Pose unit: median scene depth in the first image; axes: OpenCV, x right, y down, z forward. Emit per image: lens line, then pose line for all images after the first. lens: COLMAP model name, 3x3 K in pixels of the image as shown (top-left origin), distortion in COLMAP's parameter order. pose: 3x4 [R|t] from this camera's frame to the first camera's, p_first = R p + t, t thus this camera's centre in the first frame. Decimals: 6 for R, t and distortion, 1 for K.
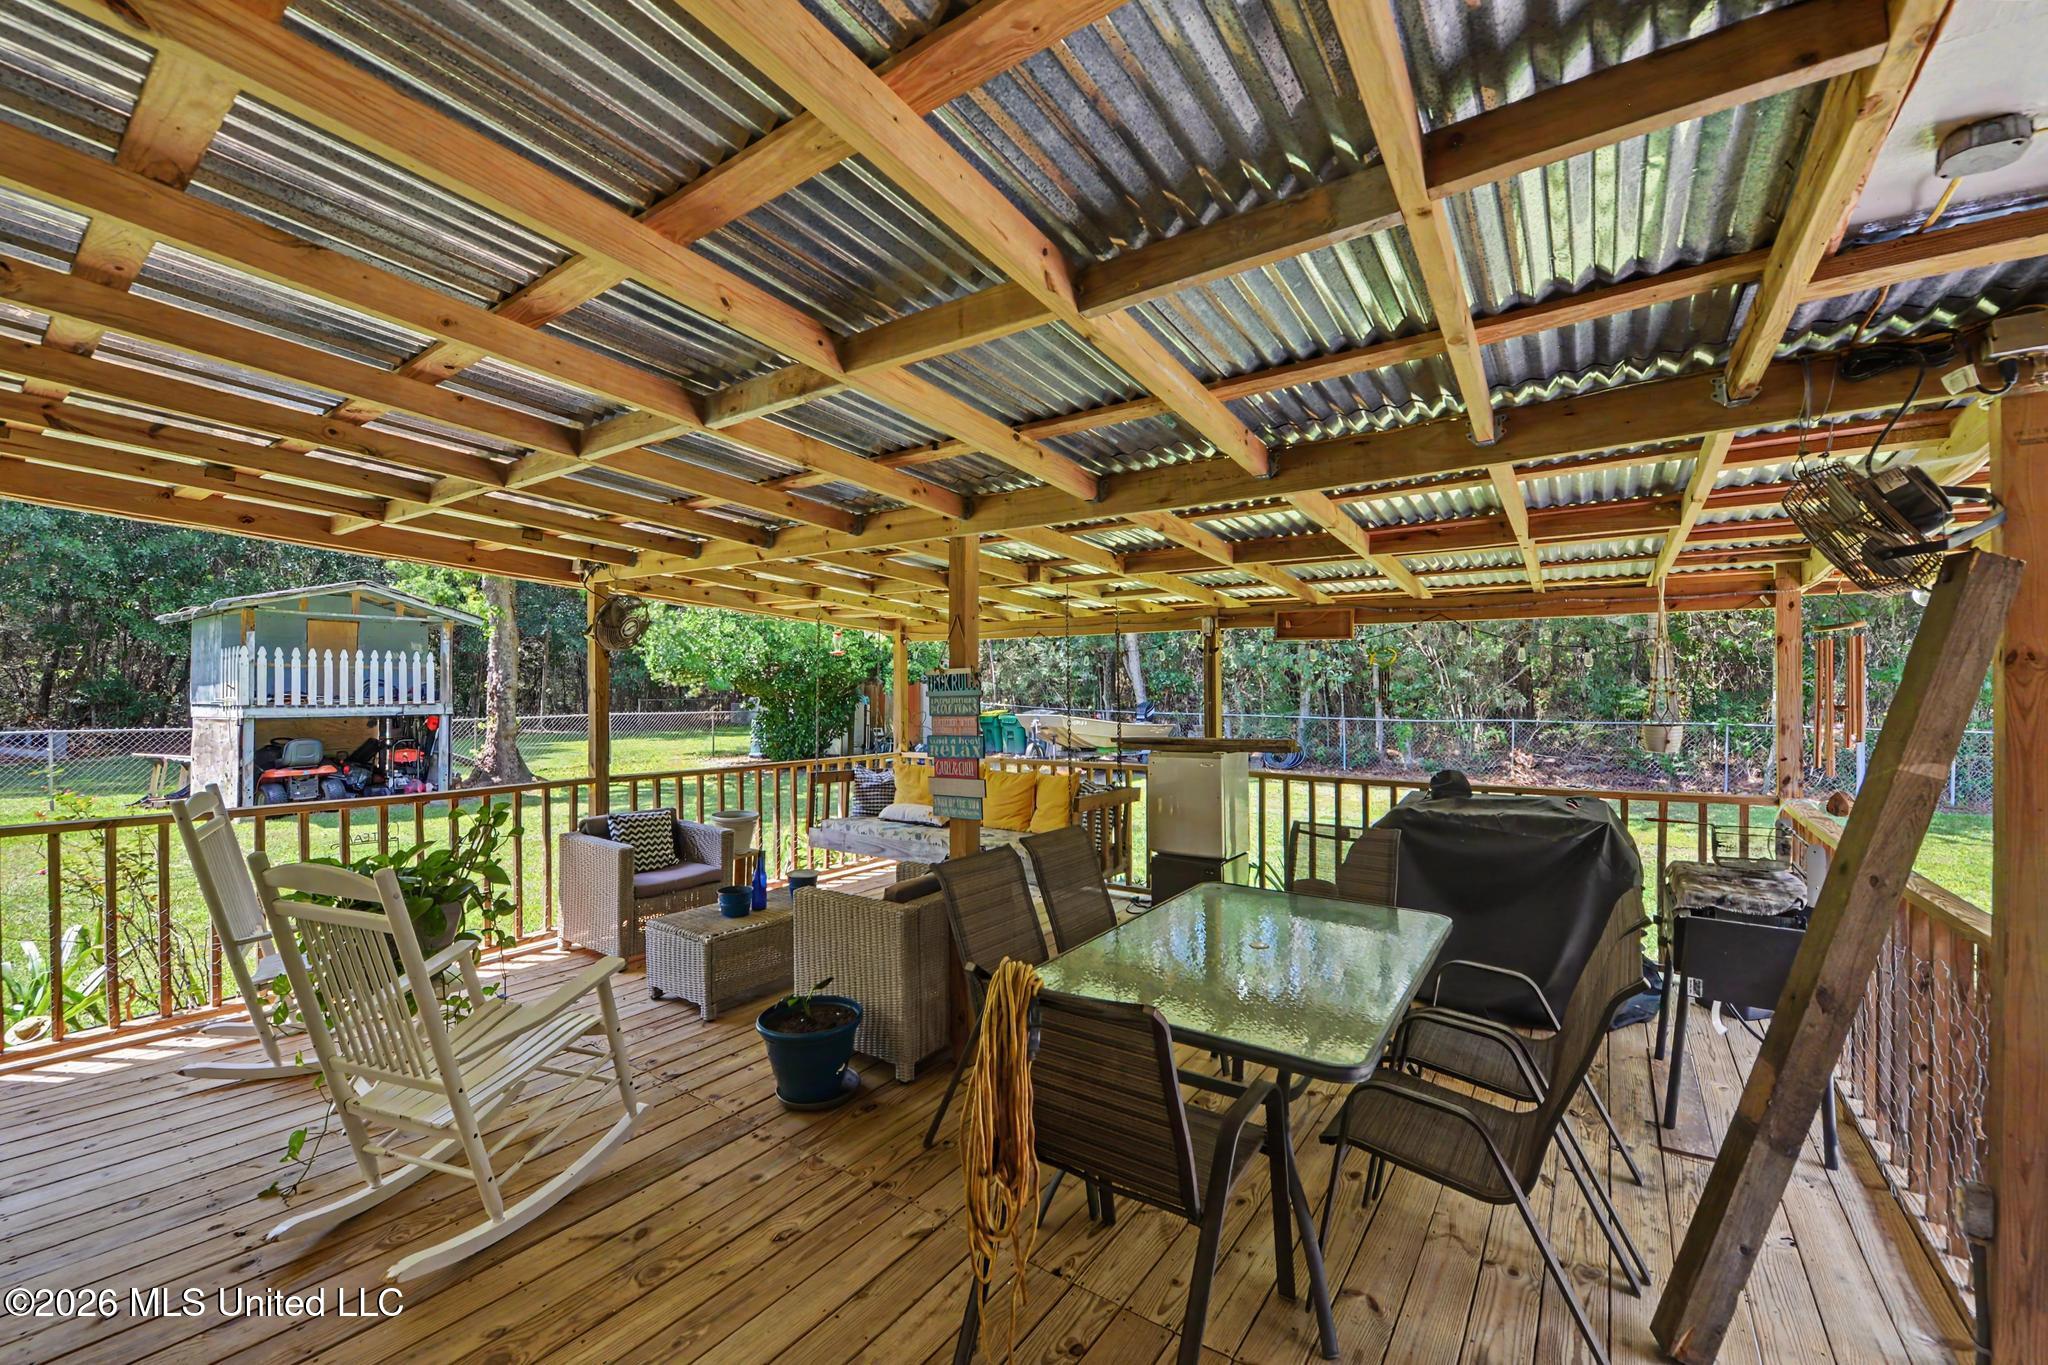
lens RADIAL K [[834.6, 0, 1035.2], [0, 834.6, 679.0], [0, 0, 1]] dist [-0.000092, -0.000072]
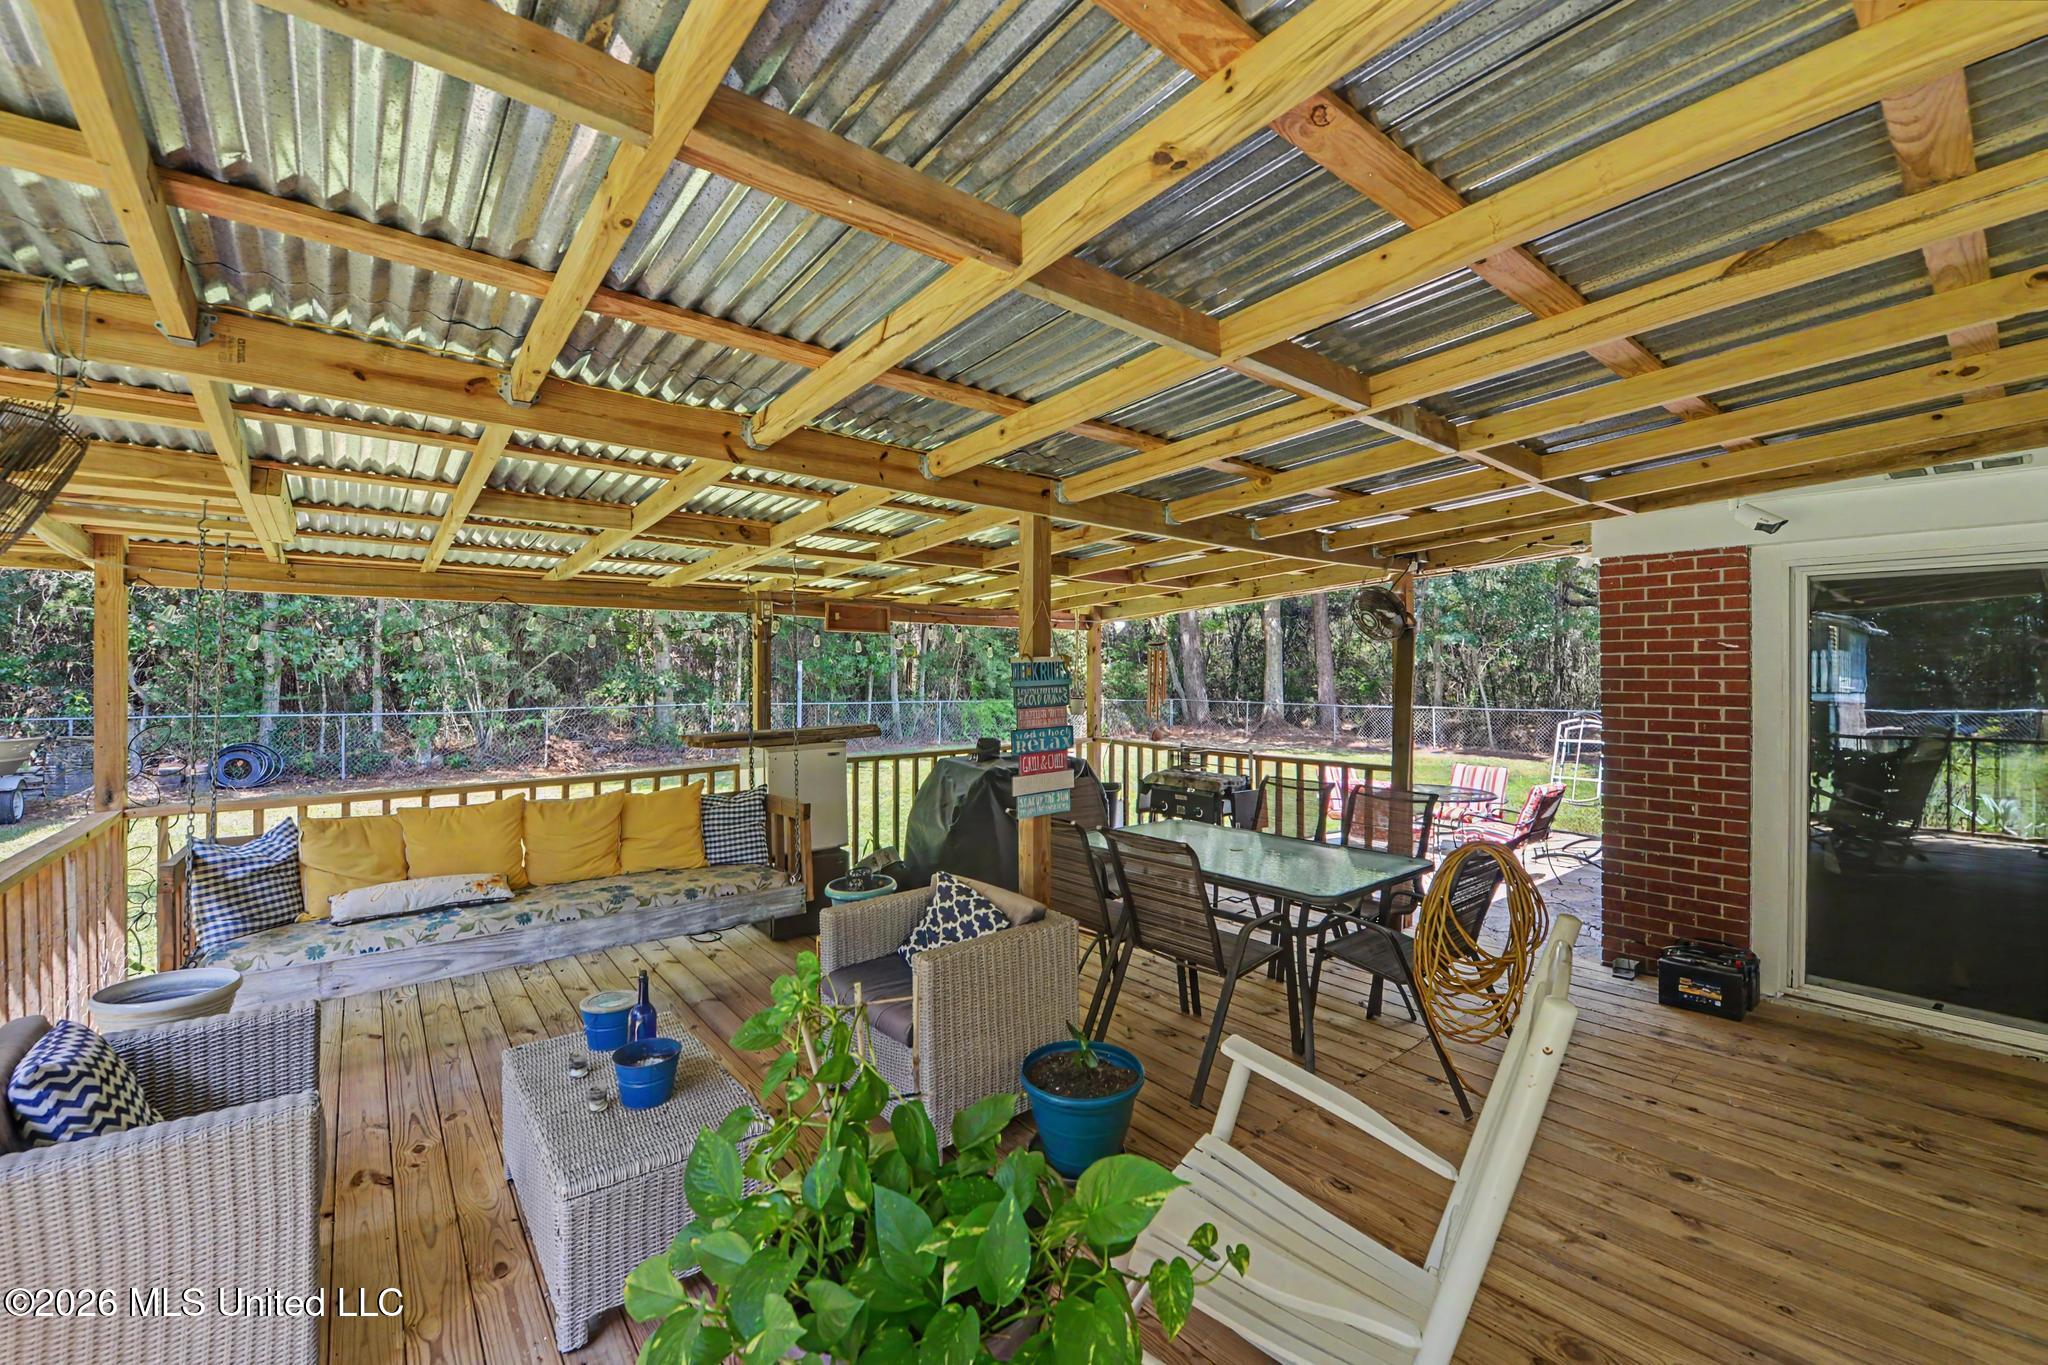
lens RADIAL K [[834.6, 0, 1035.1], [0, 834.6, 686.6], [0, 0, 1]] dist [-0.000092, -0.000072]
pose [[0.291288, -0.015256, 0.956514, -0.908748], [-0.009121, 0.999783, 0.018723, 0.003117], [-0.956592, -0.014178, 0.291086, 0.662922]]
